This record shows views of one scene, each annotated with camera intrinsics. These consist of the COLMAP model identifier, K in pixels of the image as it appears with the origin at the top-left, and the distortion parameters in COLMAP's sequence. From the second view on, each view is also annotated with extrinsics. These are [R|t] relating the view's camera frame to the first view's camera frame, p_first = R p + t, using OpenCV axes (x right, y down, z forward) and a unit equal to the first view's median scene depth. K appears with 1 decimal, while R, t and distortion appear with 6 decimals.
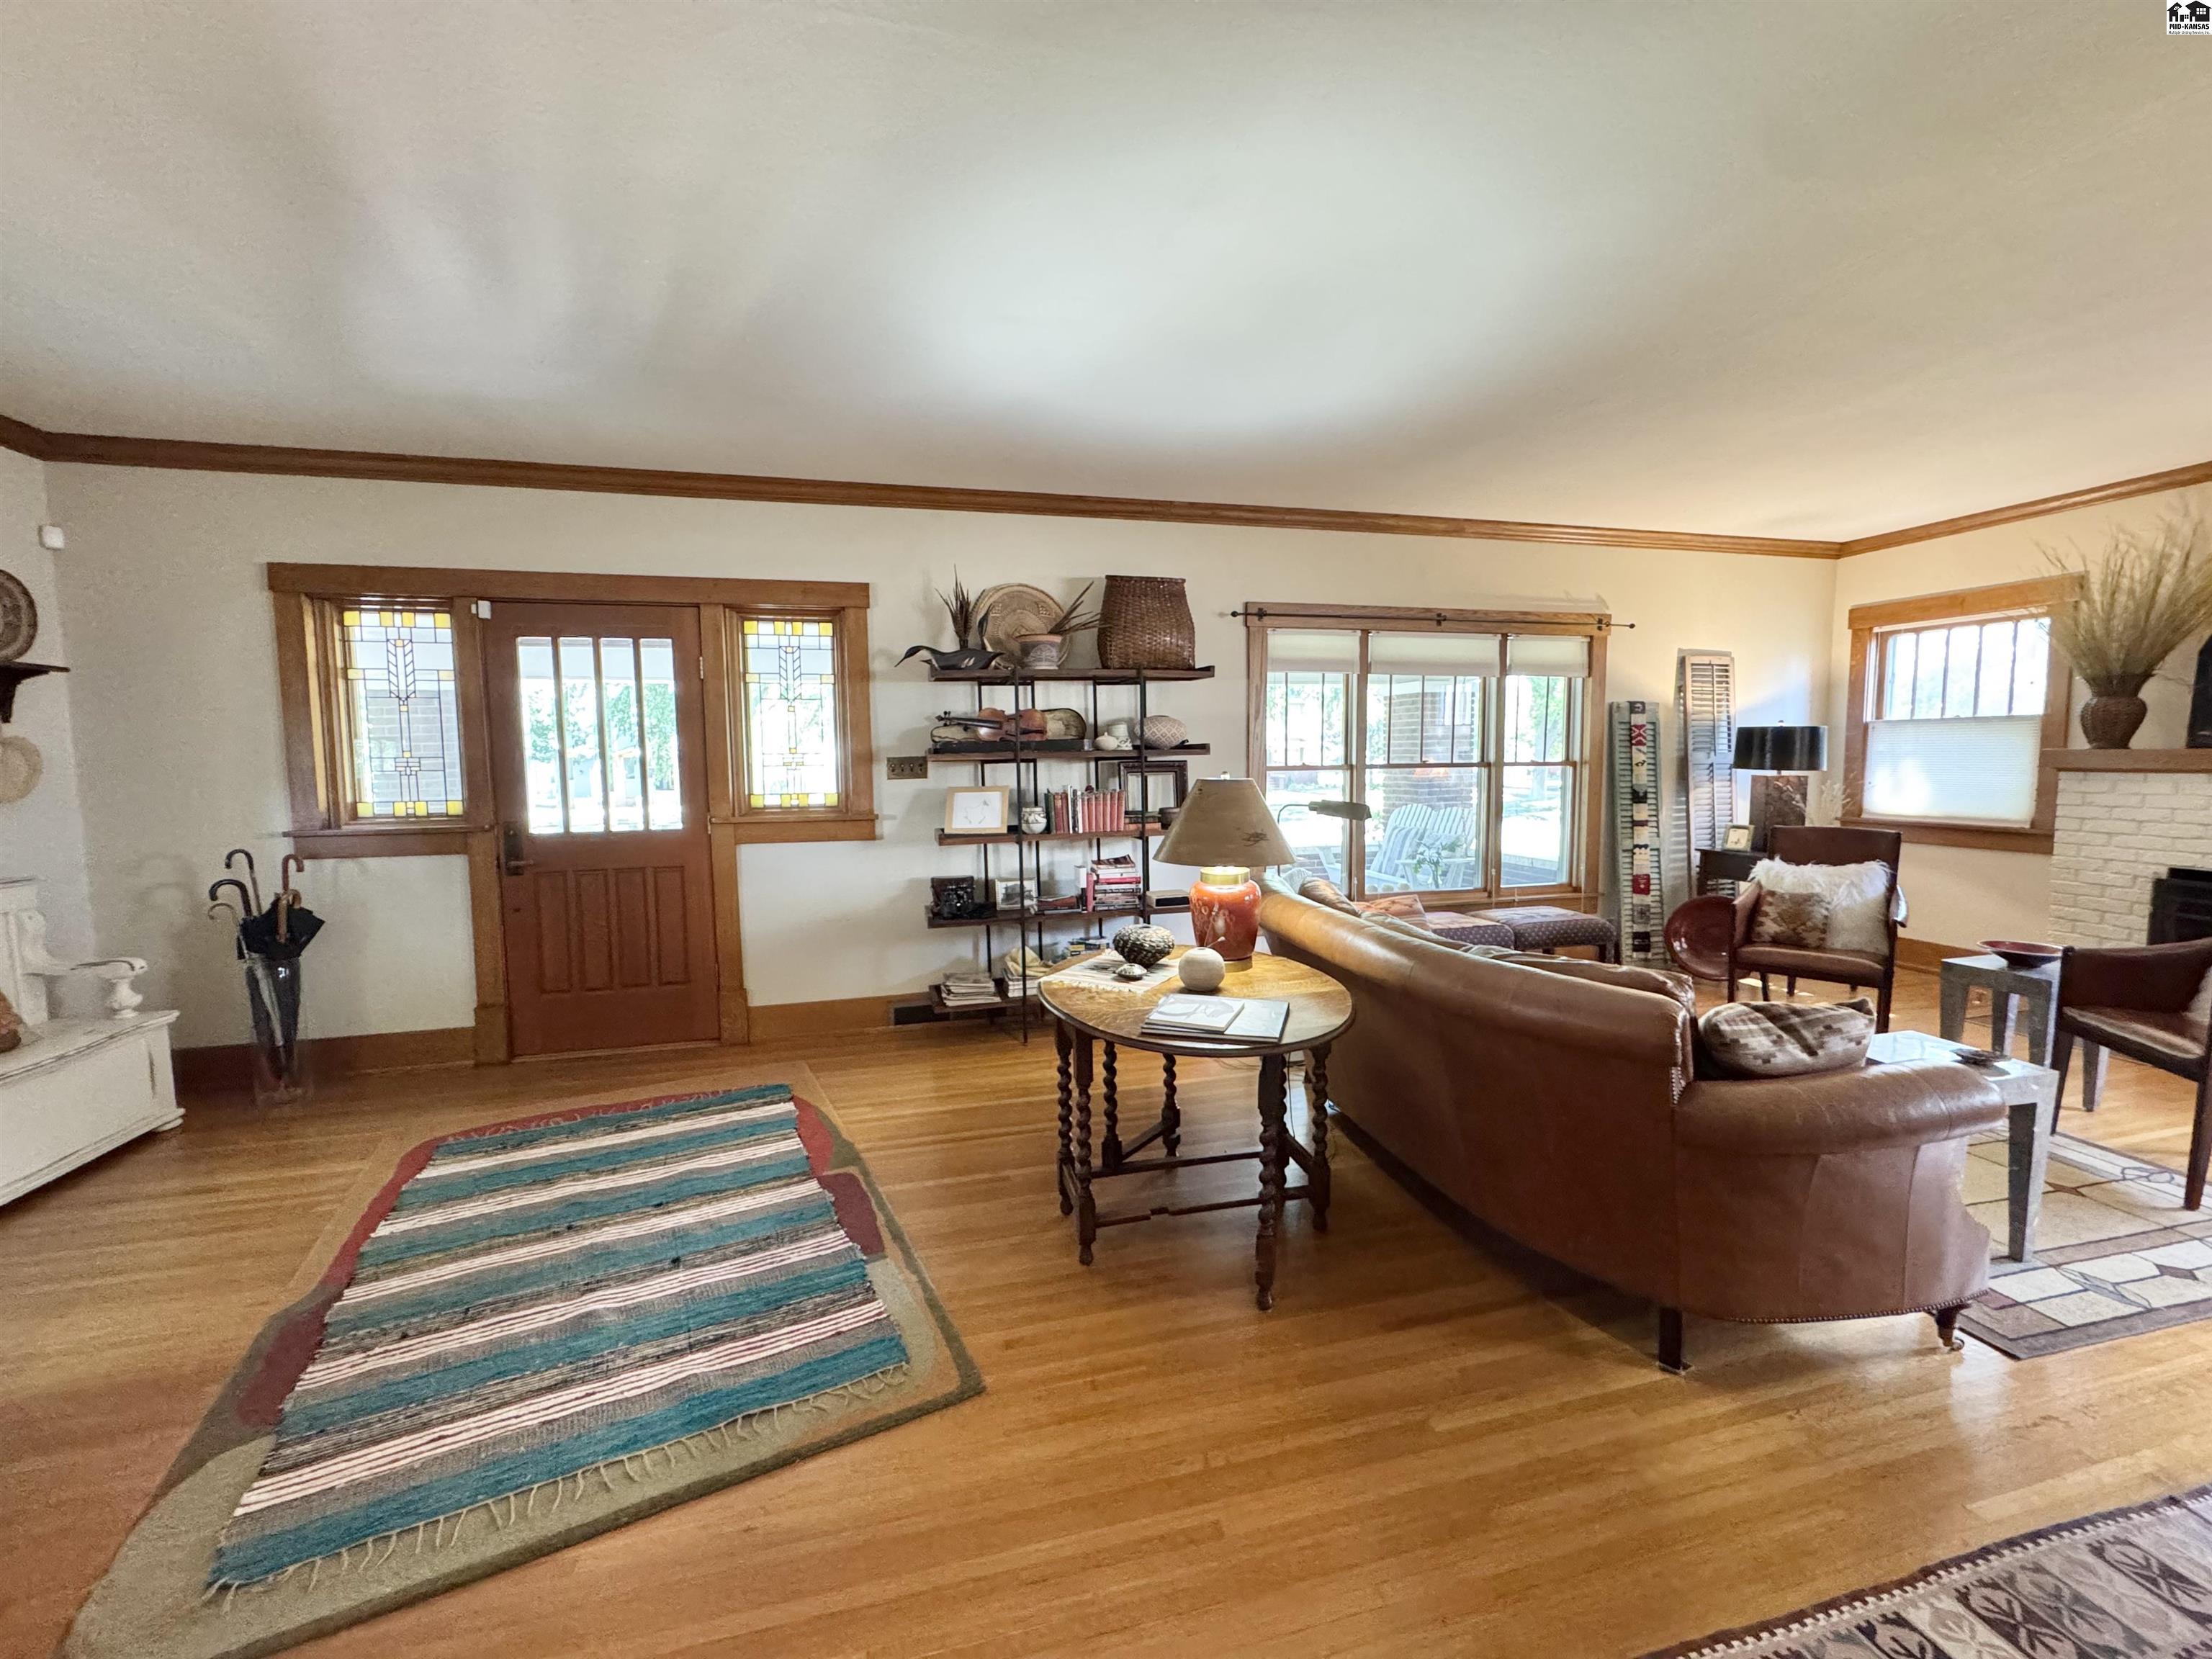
lens RADIAL K [[891.4, 0, 1103.8], [0, 891.4, 825.7], [0, 0, 1]] dist [0.000860, -0.000009]
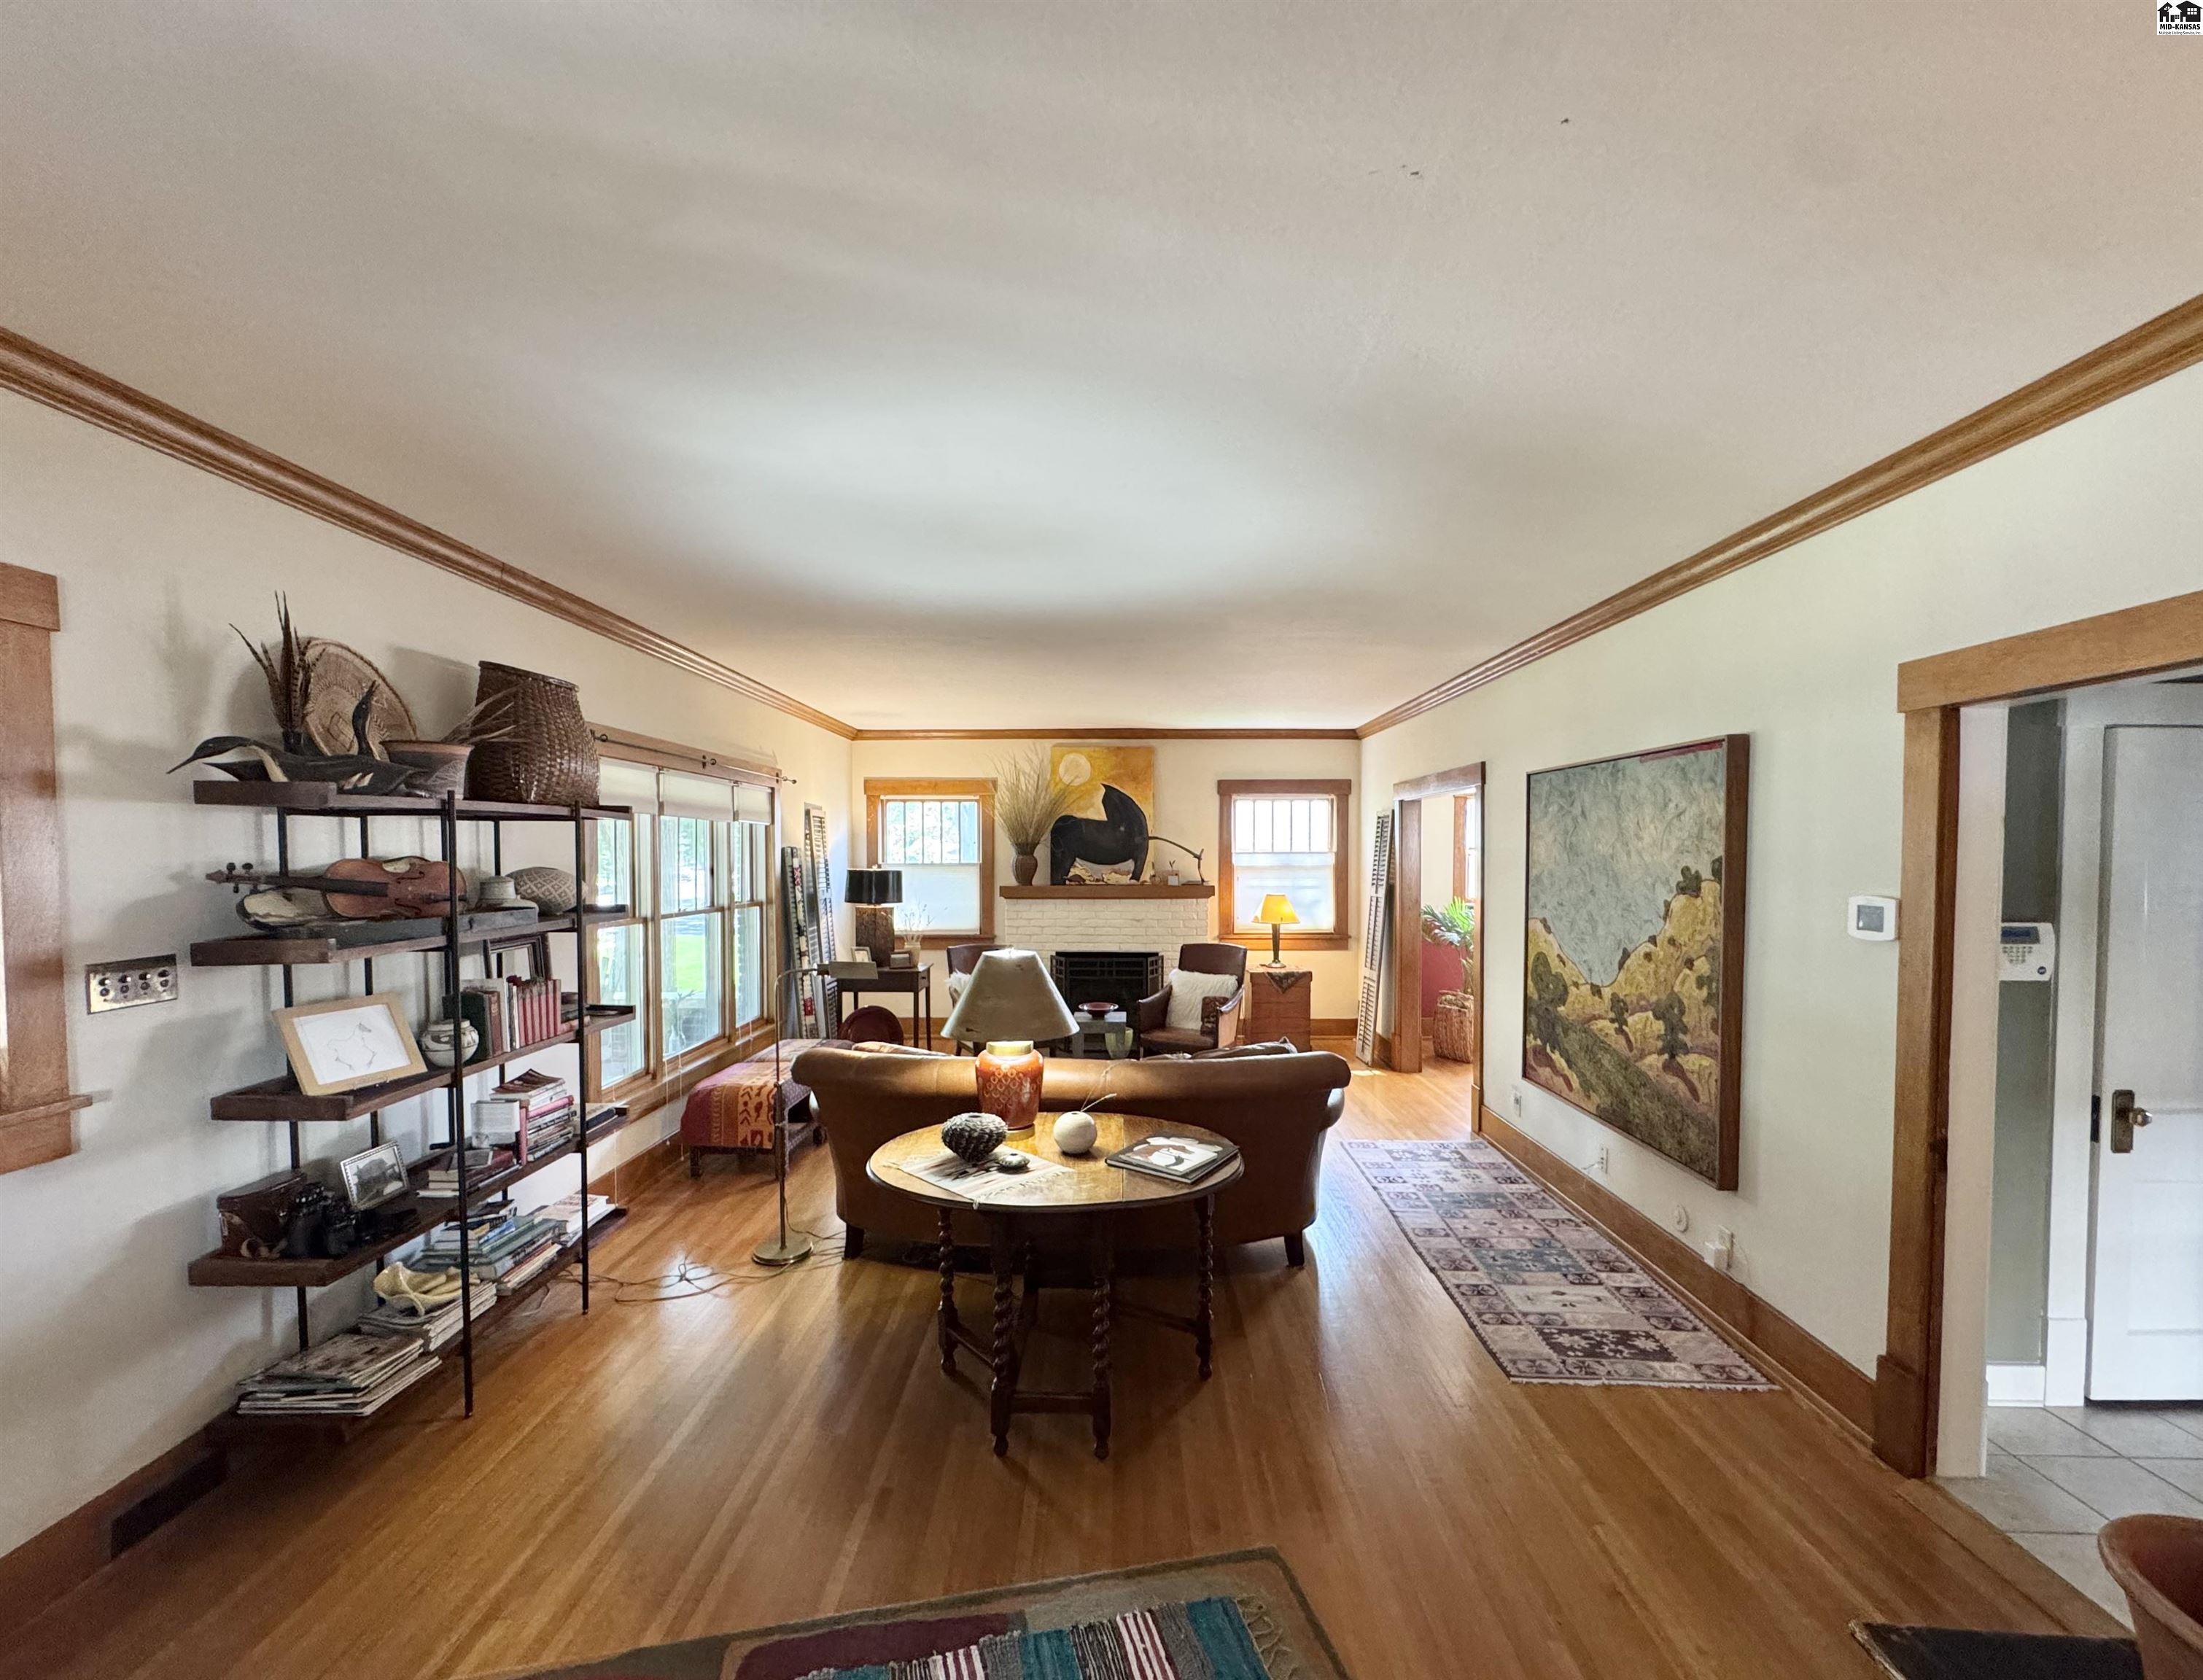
lens RADIAL K [[954.1, 0, 1097.3], [0, 954.1, 866.7], [0, 0, 1]] dist [0.000421, 0.000064]
pose [[0.258968, -0.004209, 0.965877, -0.573634], [0.074463, 0.997101, -0.015620, -0.080127], [-0.963011, 0.075967, 0.258530, 0.377220]]
